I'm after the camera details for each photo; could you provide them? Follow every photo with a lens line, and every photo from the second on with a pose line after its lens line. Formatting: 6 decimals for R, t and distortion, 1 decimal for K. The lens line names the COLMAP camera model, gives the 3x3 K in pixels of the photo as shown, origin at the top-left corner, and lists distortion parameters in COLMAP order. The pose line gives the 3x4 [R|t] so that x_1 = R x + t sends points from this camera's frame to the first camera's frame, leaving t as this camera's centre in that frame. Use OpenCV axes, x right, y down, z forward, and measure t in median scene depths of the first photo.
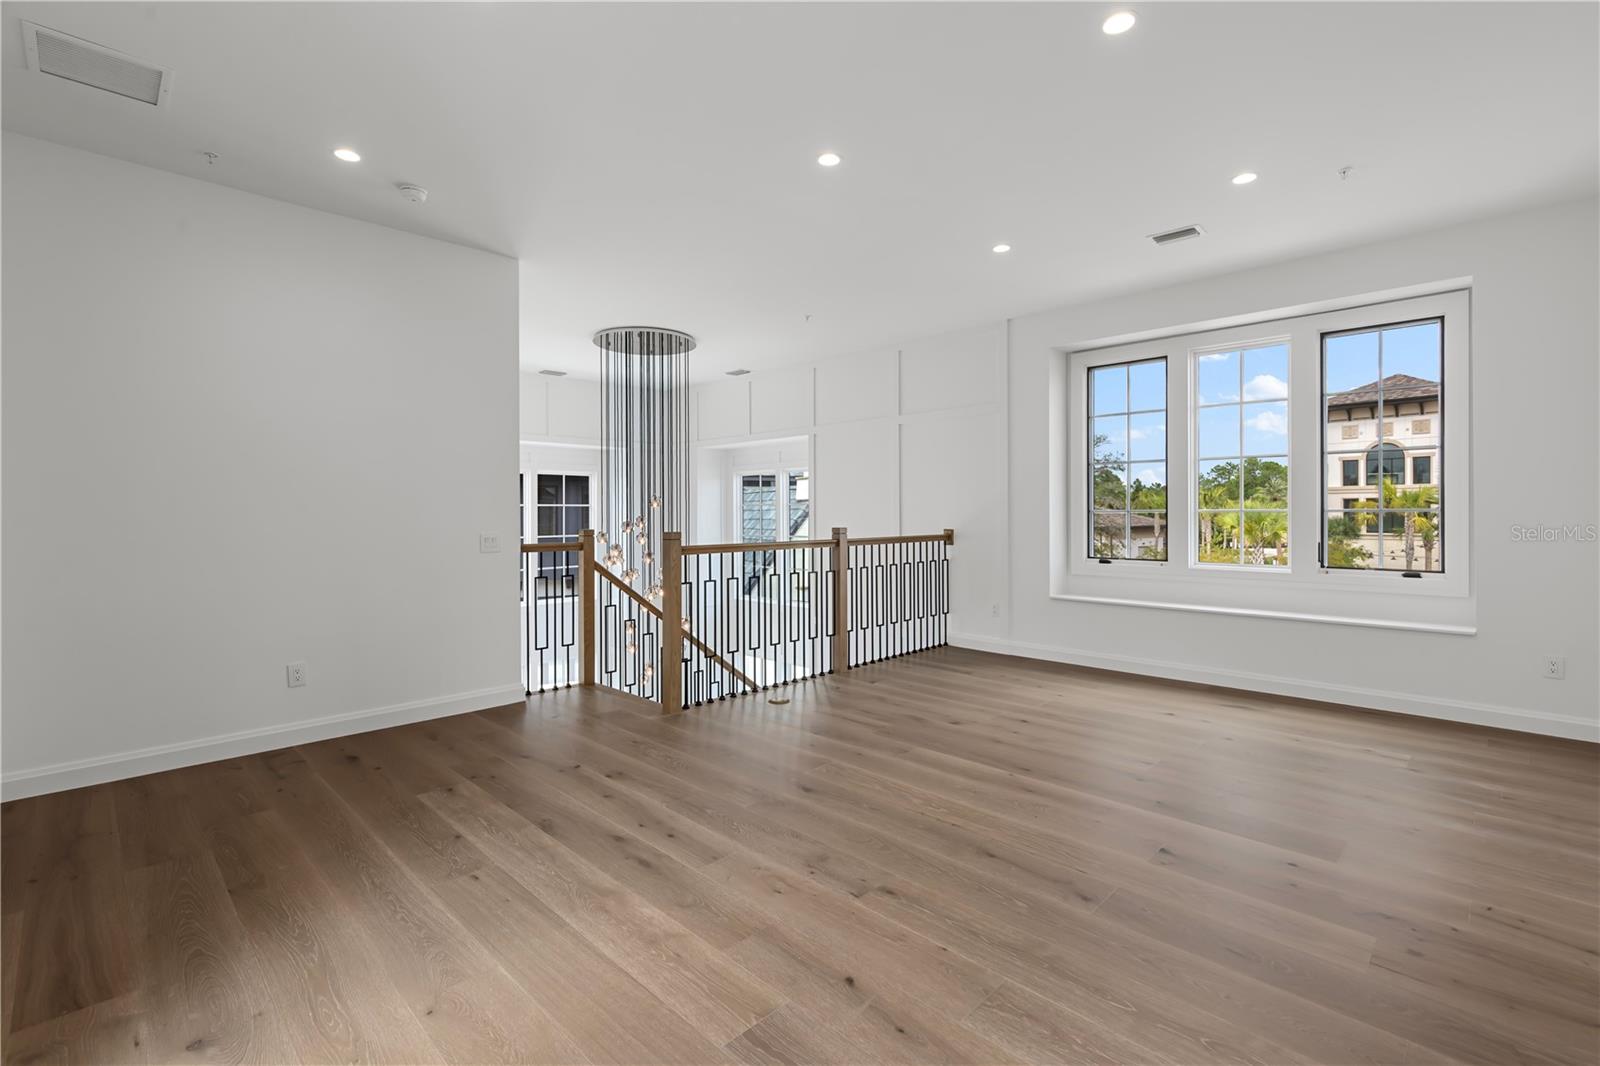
lens RADIAL K [[717.8, 0, 797.5], [0, 717.8, 511.0], [0, 0, 1]] dist [-0.001625, -0.000491]
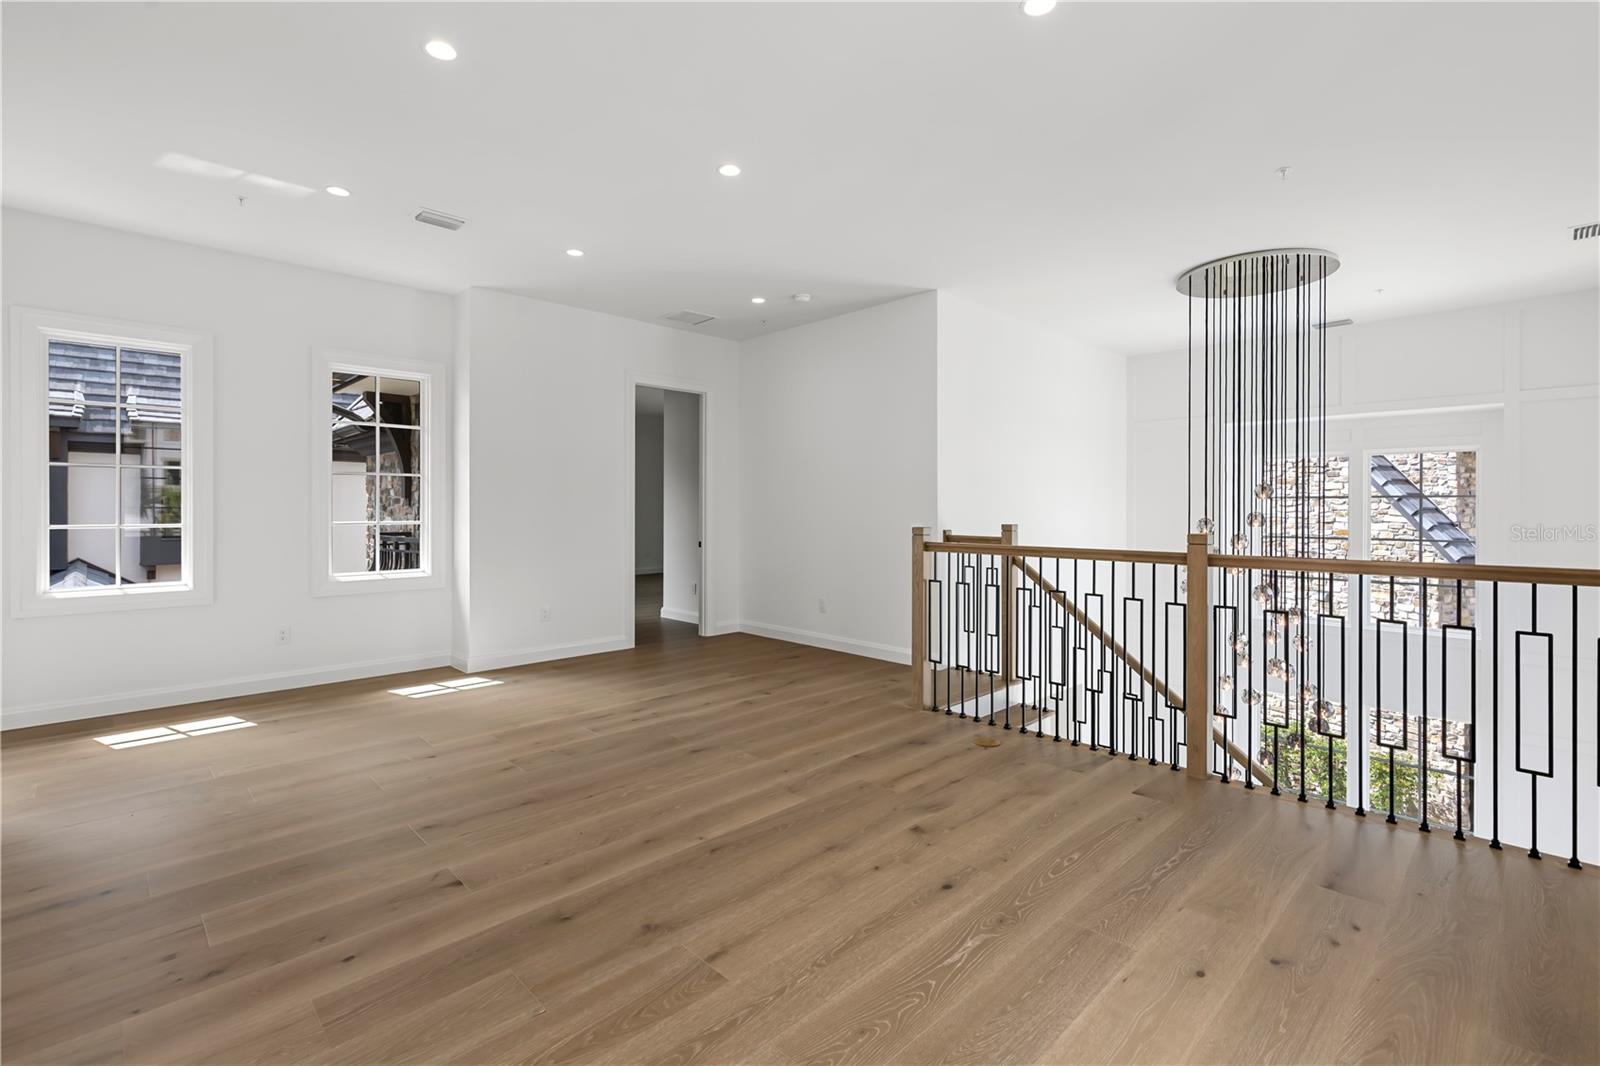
lens RADIAL K [[717.8, 0, 797.5], [0, 717.8, 511.0], [0, 0, 1]] dist [-0.001625, -0.000491]
pose [[-0.015506, 0.005161, -0.999866, 1.237483], [0.001760, 0.999985, 0.005134, 0.000980], [0.999878, -0.001680, -0.015515, 1.271543]]
